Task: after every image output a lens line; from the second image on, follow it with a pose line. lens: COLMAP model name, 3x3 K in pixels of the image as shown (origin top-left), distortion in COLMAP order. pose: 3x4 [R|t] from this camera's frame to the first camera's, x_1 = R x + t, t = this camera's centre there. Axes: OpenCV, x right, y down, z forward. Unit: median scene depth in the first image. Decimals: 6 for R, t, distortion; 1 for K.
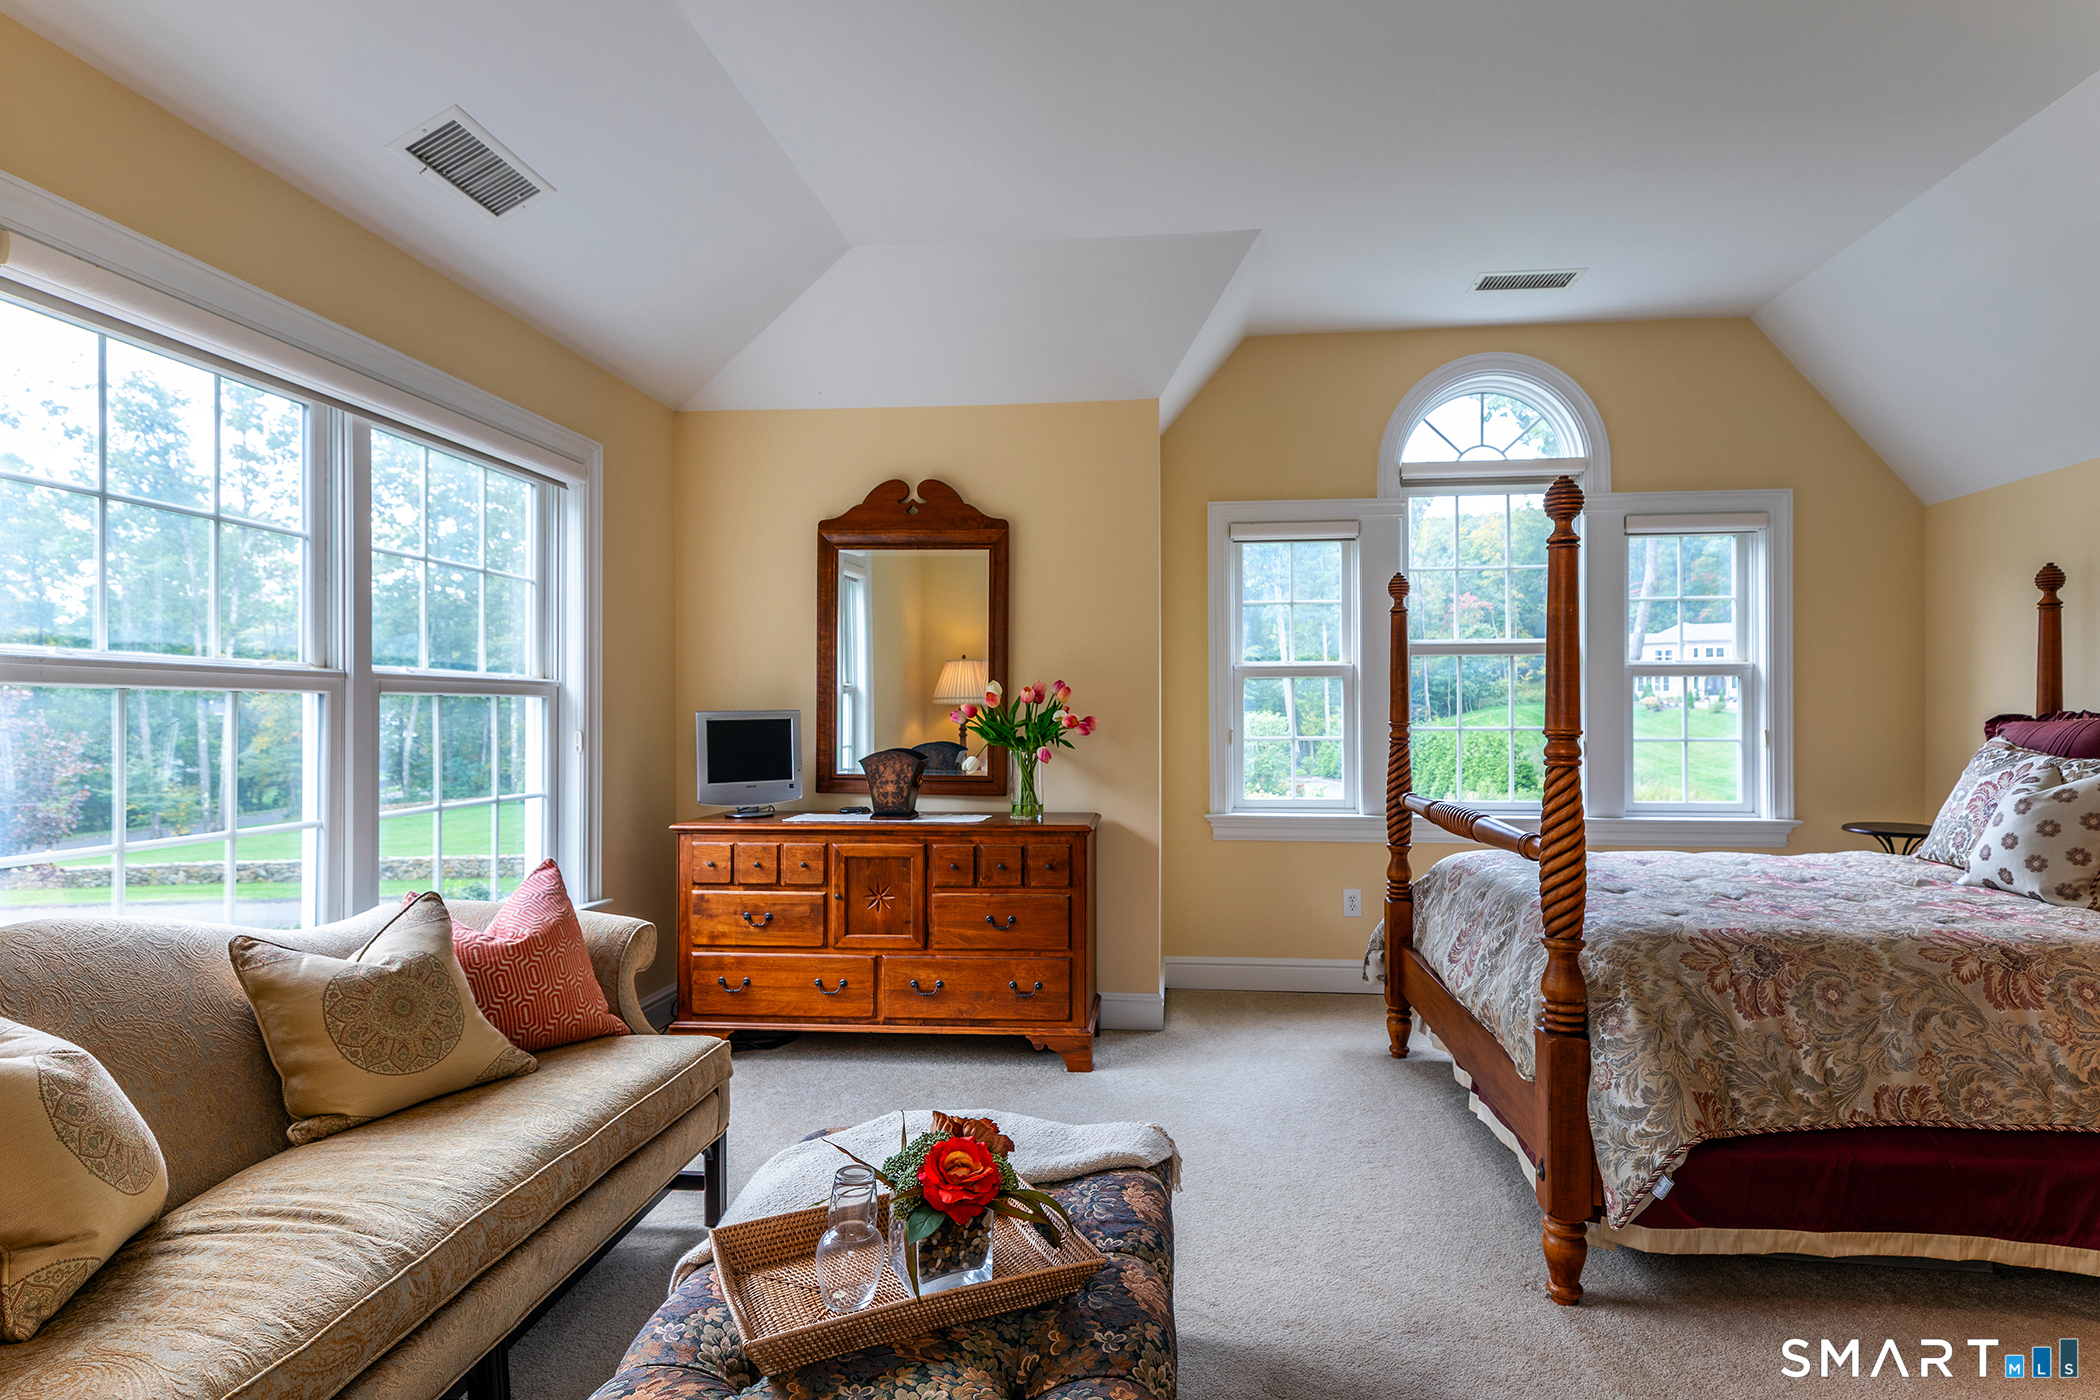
lens RADIAL K [[1106.1, 0, 1050.4], [0, 1106.1, 706.4], [0, 0, 1]] dist [0.002457, 0.000071]
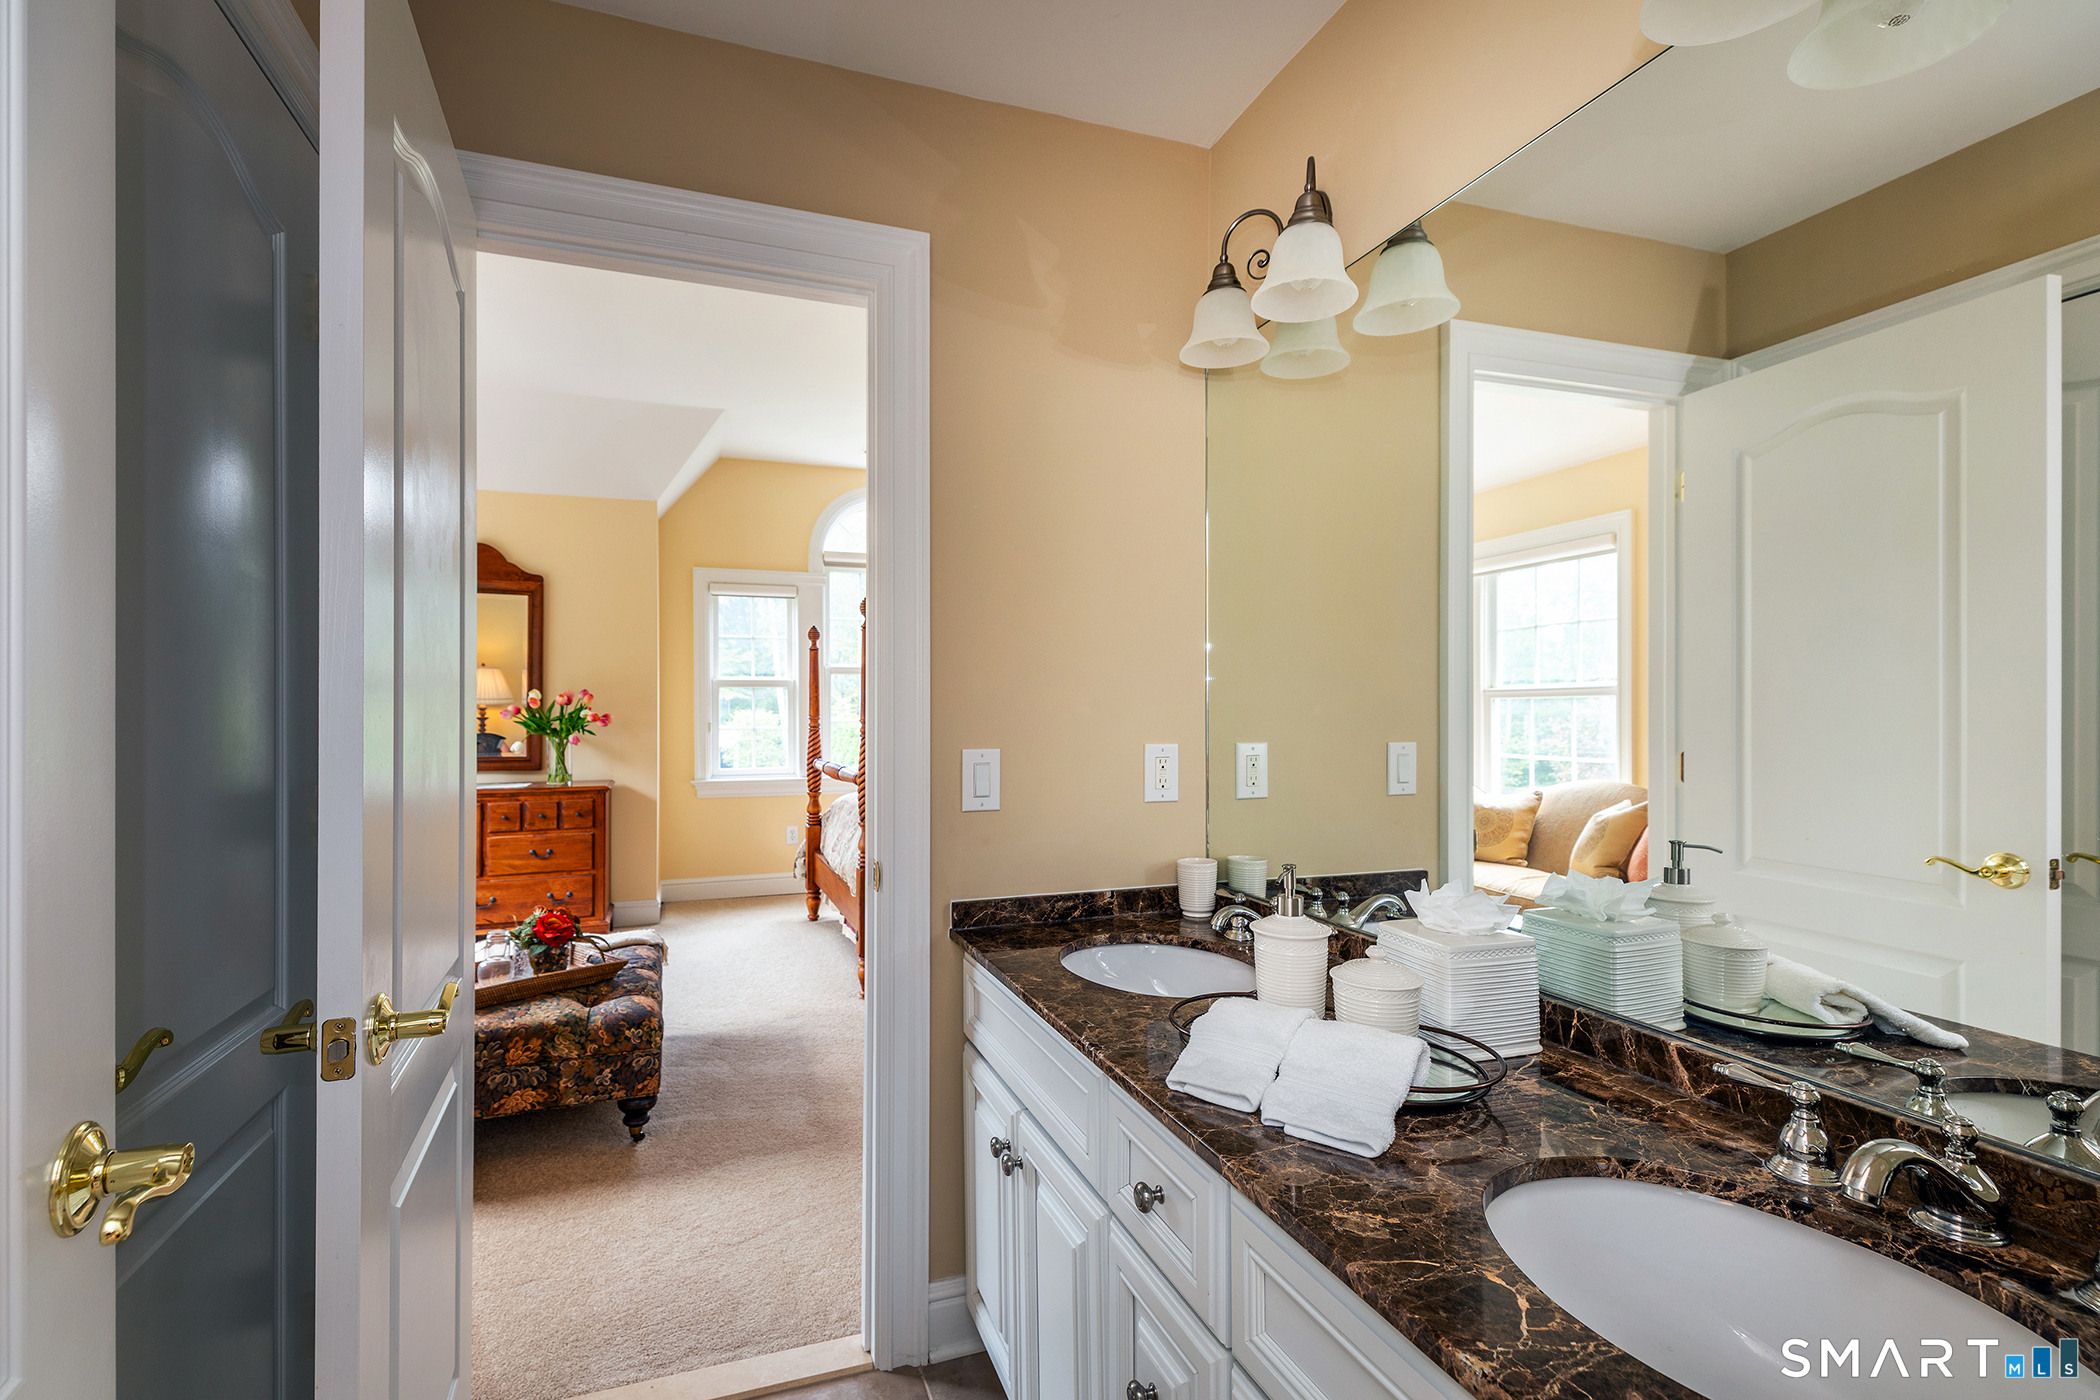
lens RADIAL K [[954.3, 0, 1029.7], [0, 954.3, 705.6], [0, 0, 1]] dist [0.015543, 0.000219]
pose [[0.892894, 0.001408, 0.450265, -0.037183], [-0.002014, 0.999998, 0.000868, -0.004236], [-0.450263, -0.001682, 0.892895, -0.410623]]
